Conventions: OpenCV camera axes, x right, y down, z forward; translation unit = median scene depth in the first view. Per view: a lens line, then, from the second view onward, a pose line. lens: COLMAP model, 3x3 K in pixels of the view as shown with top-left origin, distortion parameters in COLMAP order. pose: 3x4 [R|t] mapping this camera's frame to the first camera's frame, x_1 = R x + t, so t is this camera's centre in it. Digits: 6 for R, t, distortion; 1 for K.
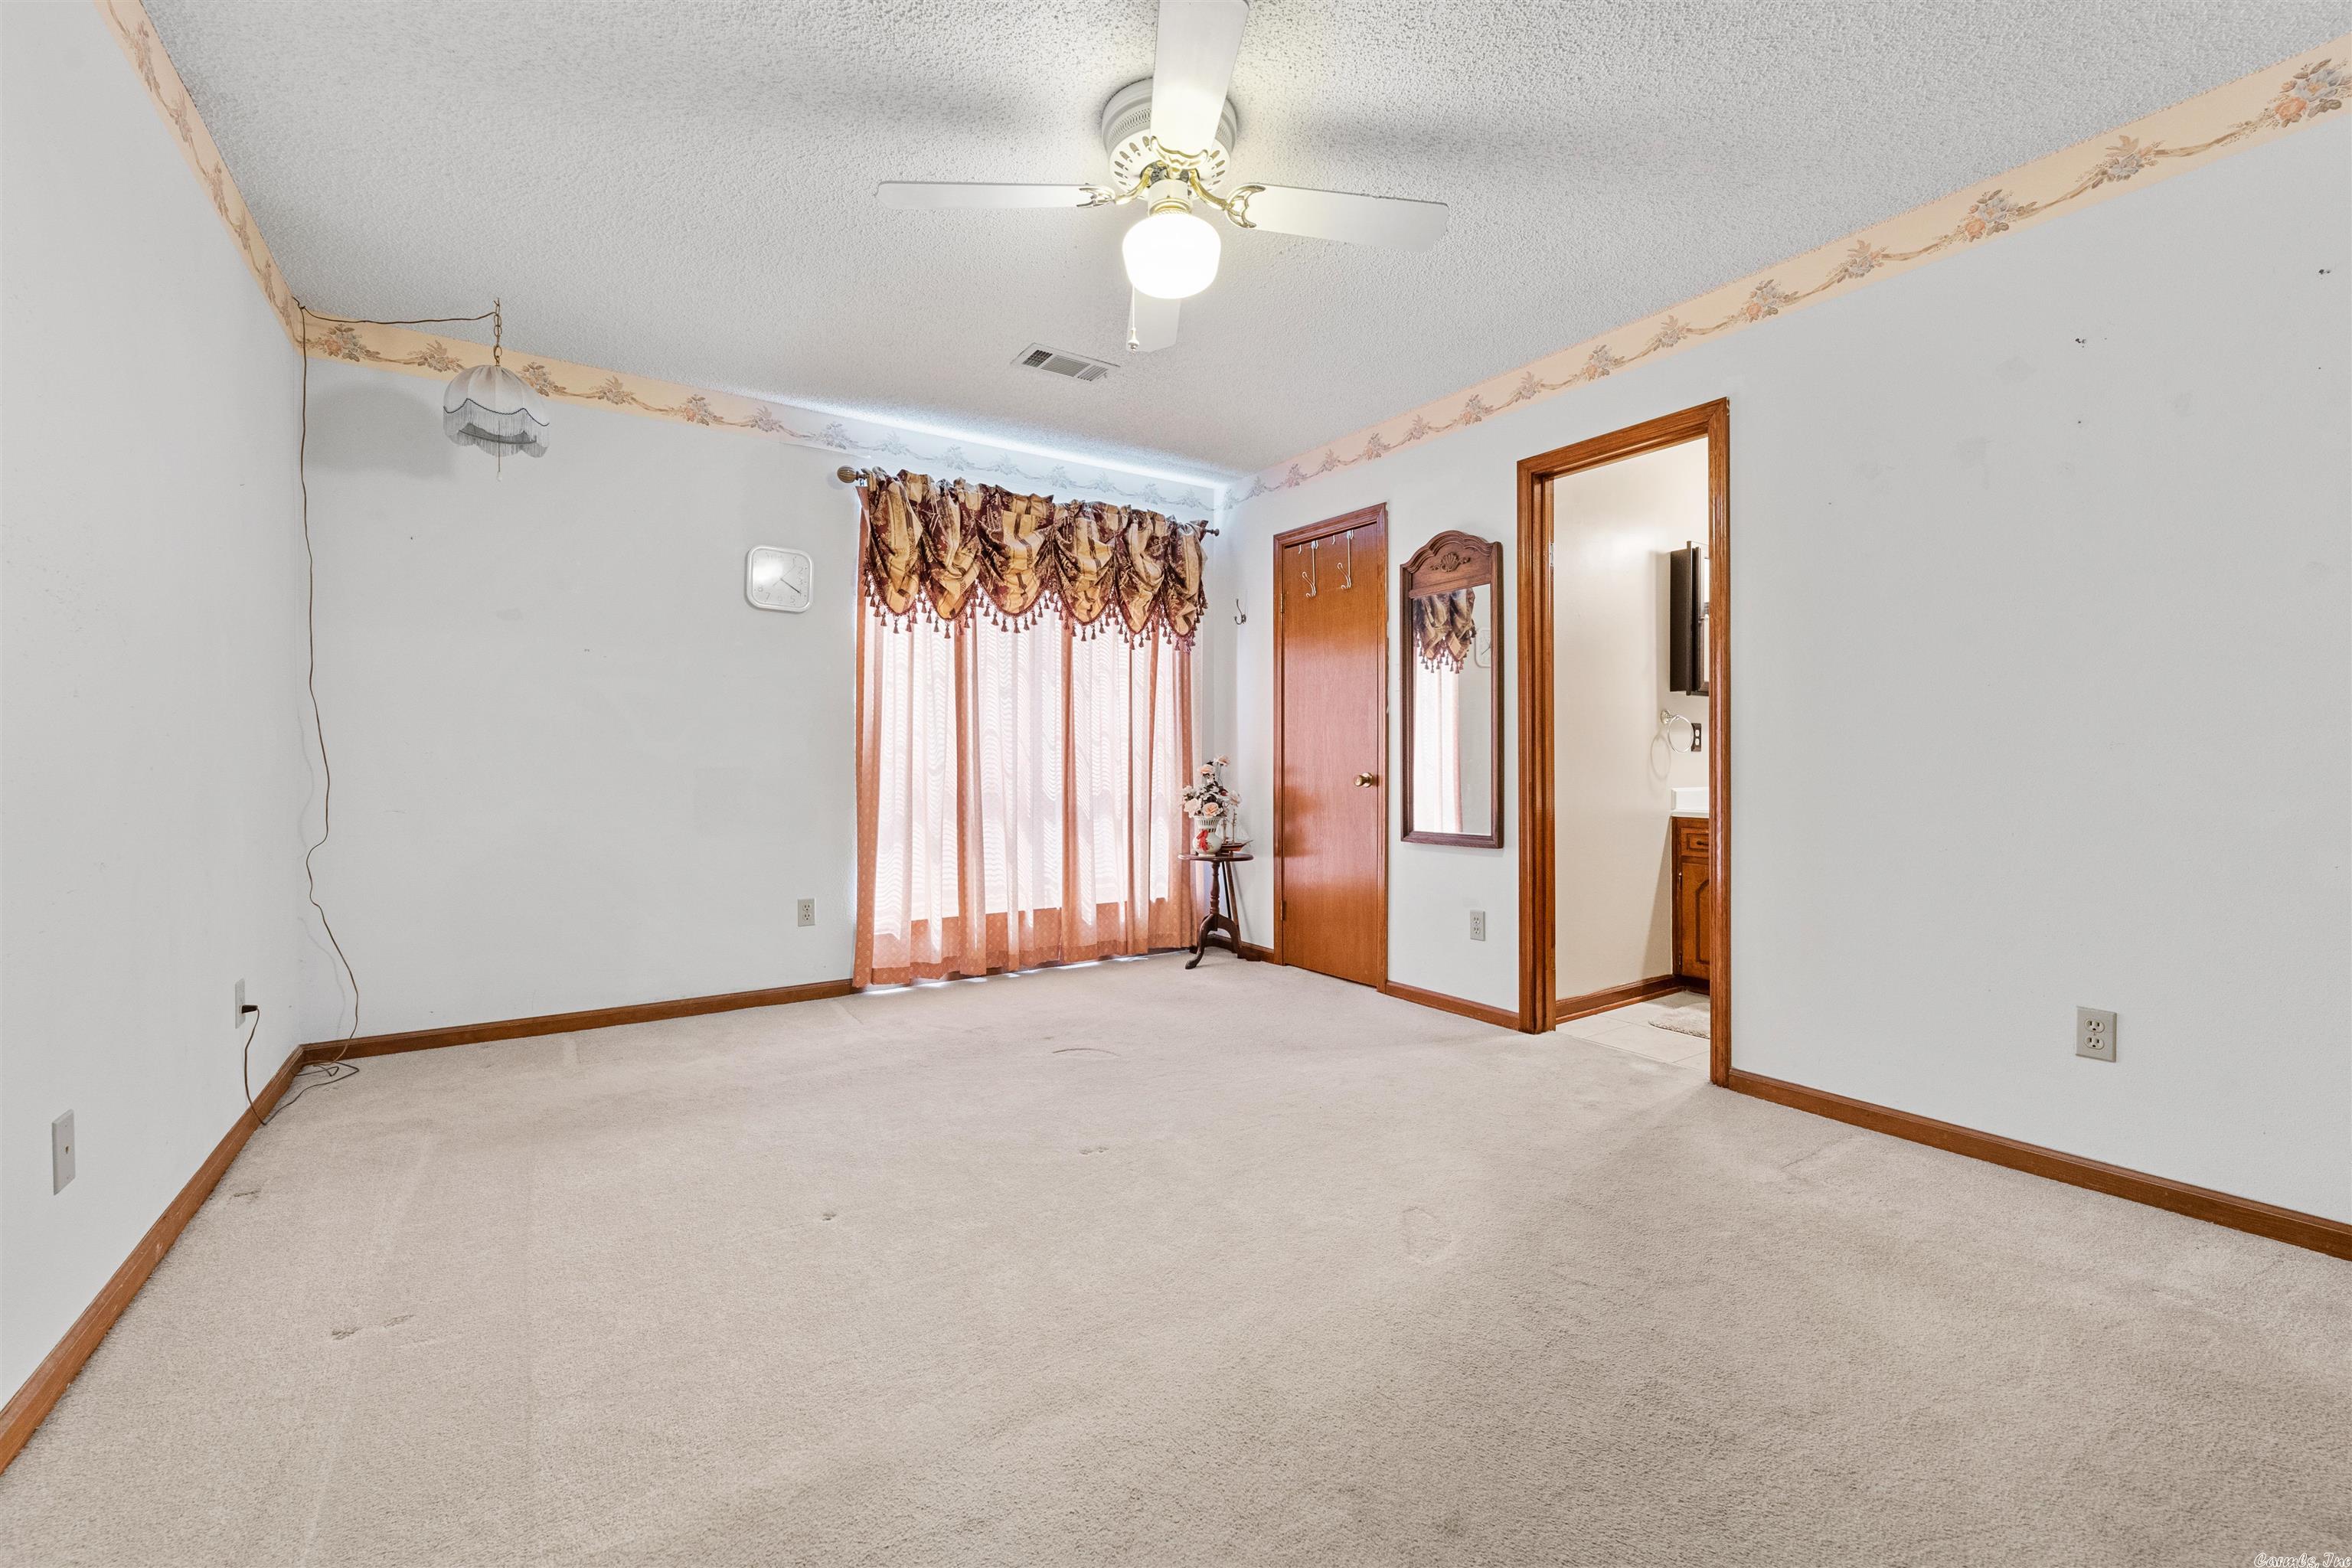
lens RADIAL K [[961.4, 0, 1180.0], [0, 961.4, 760.3], [0, 0, 1]] dist [0.006606, -0.000030]
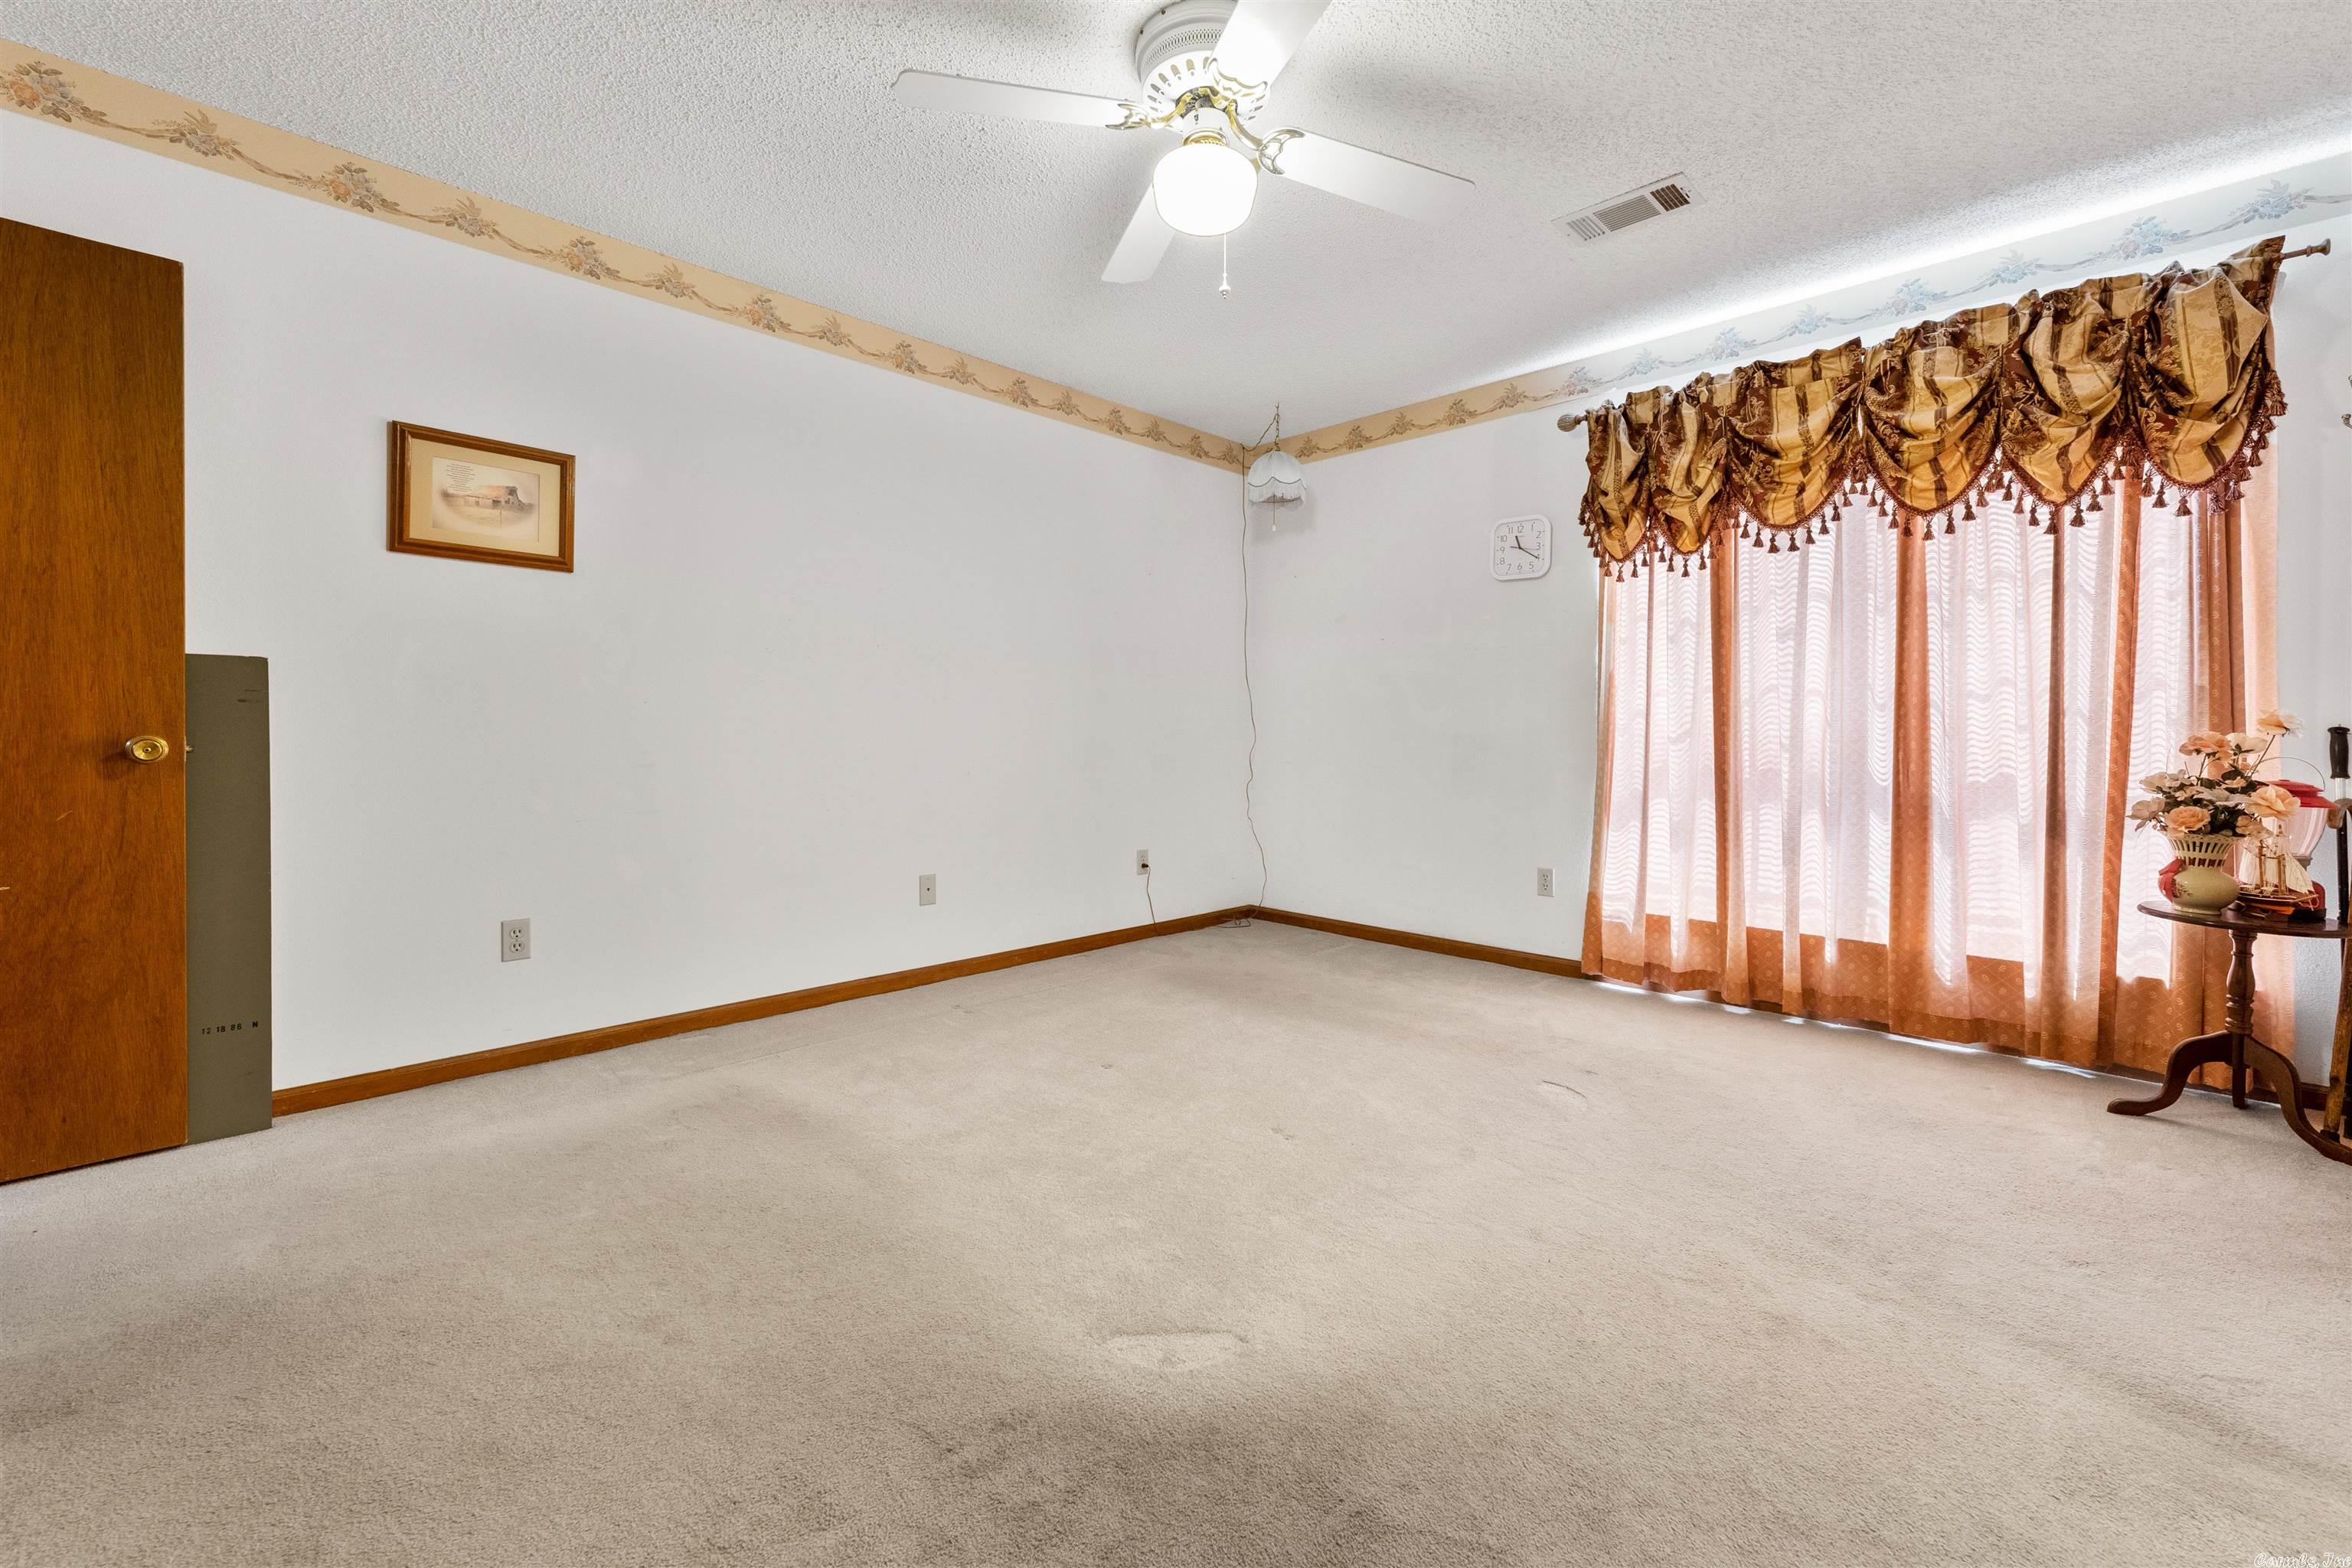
lens RADIAL K [[961.4, 0, 1168.4], [0, 961.4, 742.8], [0, 0, 1]] dist [0.006606, -0.000030]
pose [[0.199293, 0.007309, -0.979913, 0.450391], [-0.006168, 0.999962, 0.006204, 0.011372], [0.979921, 0.004807, 0.199331, 0.387940]]
